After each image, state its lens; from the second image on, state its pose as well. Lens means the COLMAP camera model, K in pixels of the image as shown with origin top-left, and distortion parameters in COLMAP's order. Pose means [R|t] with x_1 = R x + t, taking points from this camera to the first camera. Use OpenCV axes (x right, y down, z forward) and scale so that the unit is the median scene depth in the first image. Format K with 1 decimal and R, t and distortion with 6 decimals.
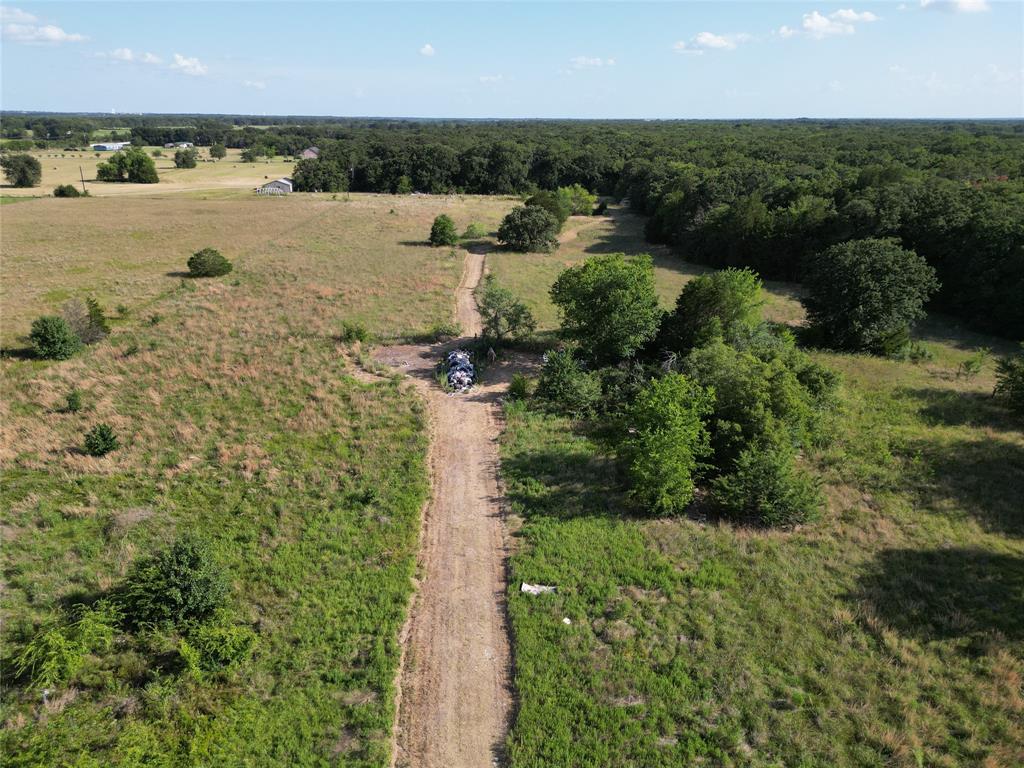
lens RADIAL K [[715.7, 0, 510.2], [0, 715.7, 386.2], [0, 0, 1]] dist [0.074875, -0.069672]
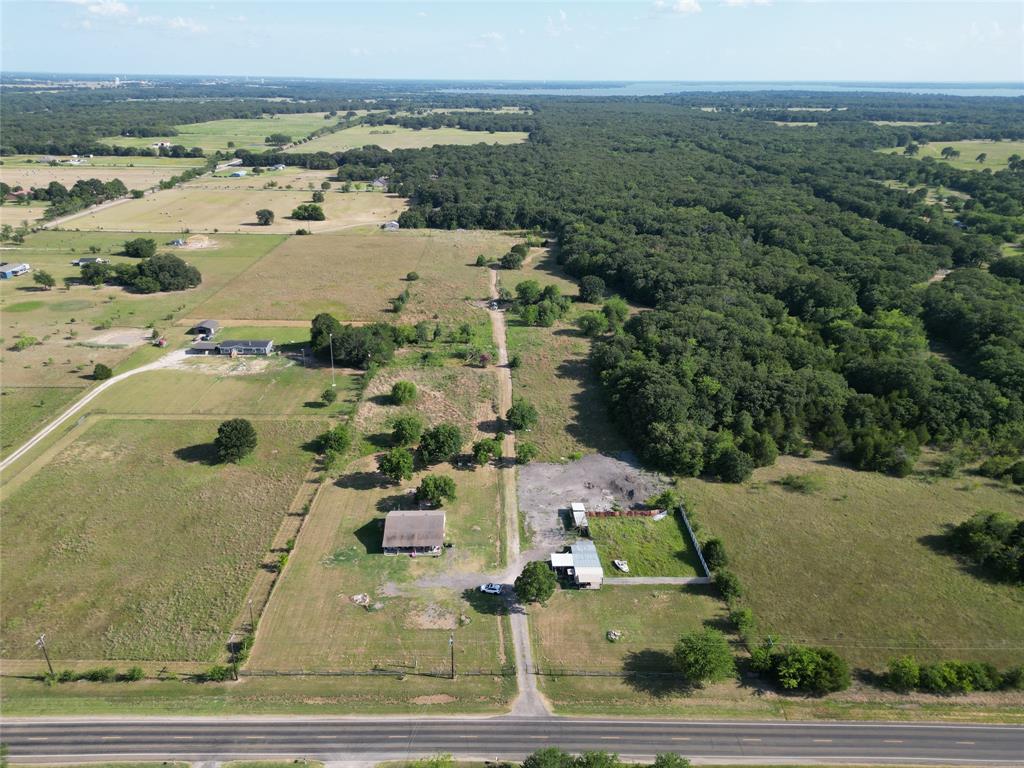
lens RADIAL K [[715.7, 0, 510.2], [0, 715.7, 386.2], [0, 0, 1]] dist [0.074875, -0.069672]
pose [[0.999969, 0.000073, 0.007886, -0.002877], [-0.000453, 0.998840, 0.048158, 0.082222], [-0.007874, -0.048161, 0.998809, -1.096535]]
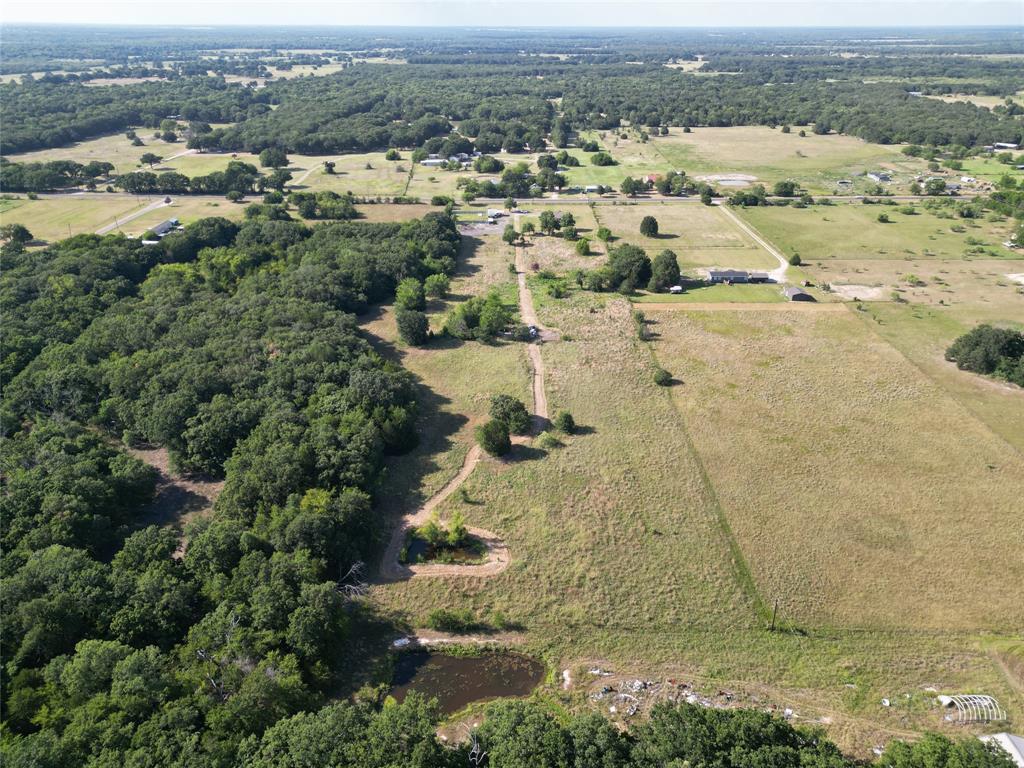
lens RADIAL K [[715.7, 0, 510.2], [0, 715.7, 386.2], [0, 0, 1]] dist [0.074875, -0.069672]
pose [[-0.999921, -0.011714, 0.004453, 0.008837], [-0.004713, 0.680761, 0.732491, -0.823938], [-0.011612, 0.732412, -0.680763, 1.203129]]
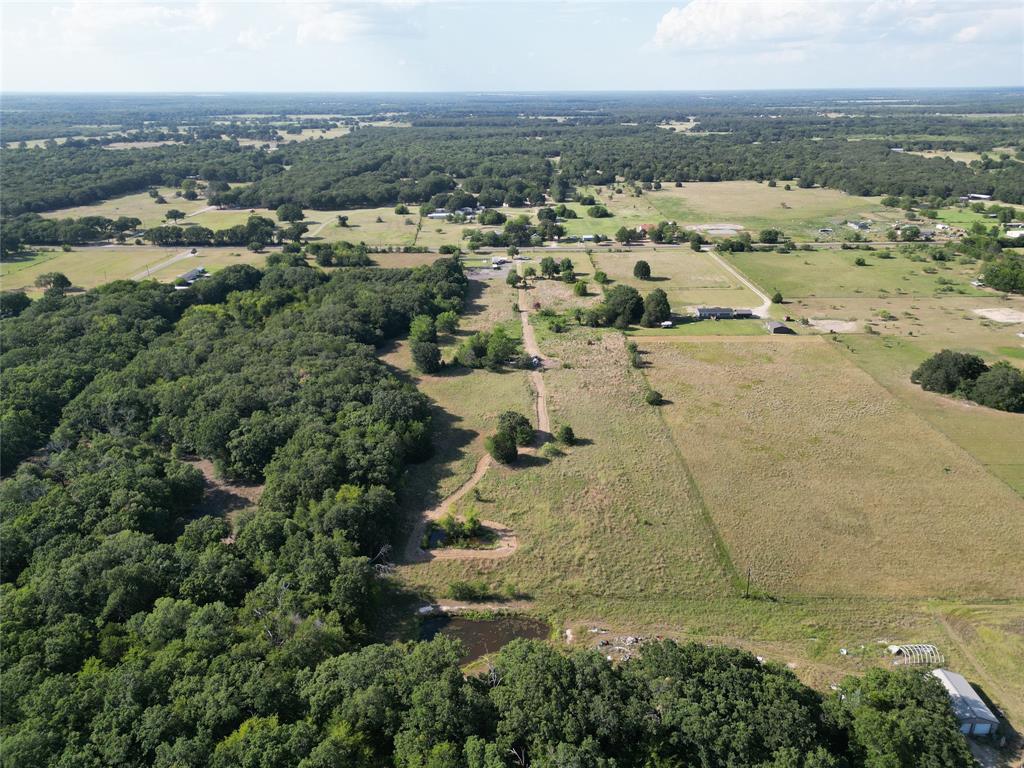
lens RADIAL K [[715.7, 0, 510.2], [0, 715.7, 386.2], [0, 0, 1]] dist [0.074875, -0.069672]
pose [[-0.999967, -0.003837, 0.007207, 0.014131], [0.002095, 0.732549, 0.680711, -0.866654], [-0.007891, 0.680703, -0.732517, 1.311233]]
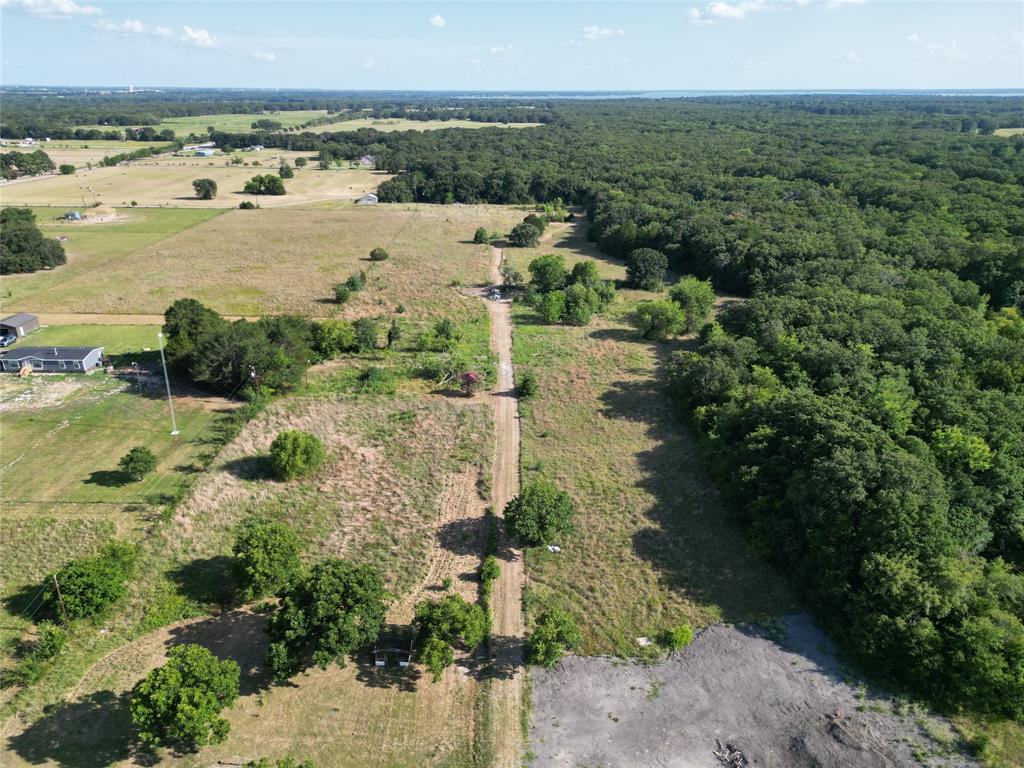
lens RADIAL K [[715.7, 0, 510.2], [0, 715.7, 386.2], [0, 0, 1]] dist [0.074875, -0.069672]
pose [[0.999907, 0.002671, -0.013392, 0.007874], [-0.002206, 0.999399, 0.034590, 0.076860], [0.013477, -0.034557, 0.999312, -0.592572]]
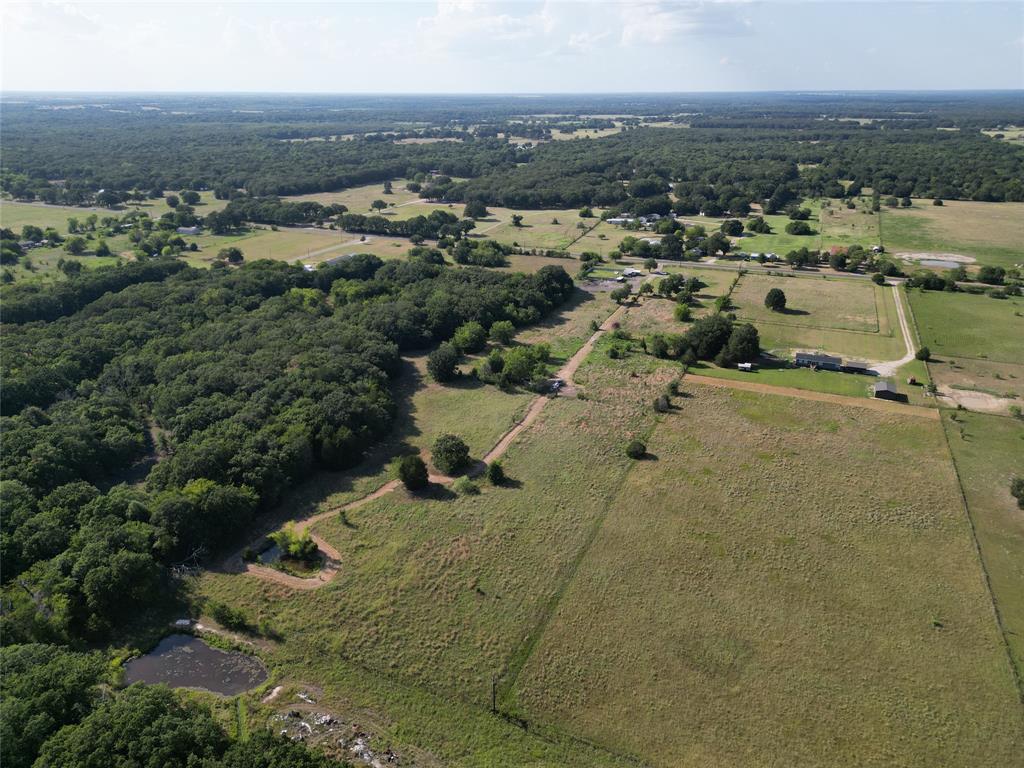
lens RADIAL K [[715.7, 0, 510.2], [0, 715.7, 386.2], [0, 0, 1]] dist [0.074875, -0.069672]
pose [[-0.917811, -0.155610, 0.365252, -0.389044], [0.134534, 0.743660, 0.654882, -0.803295], [-0.373530, 0.650196, -0.661604, 1.142433]]
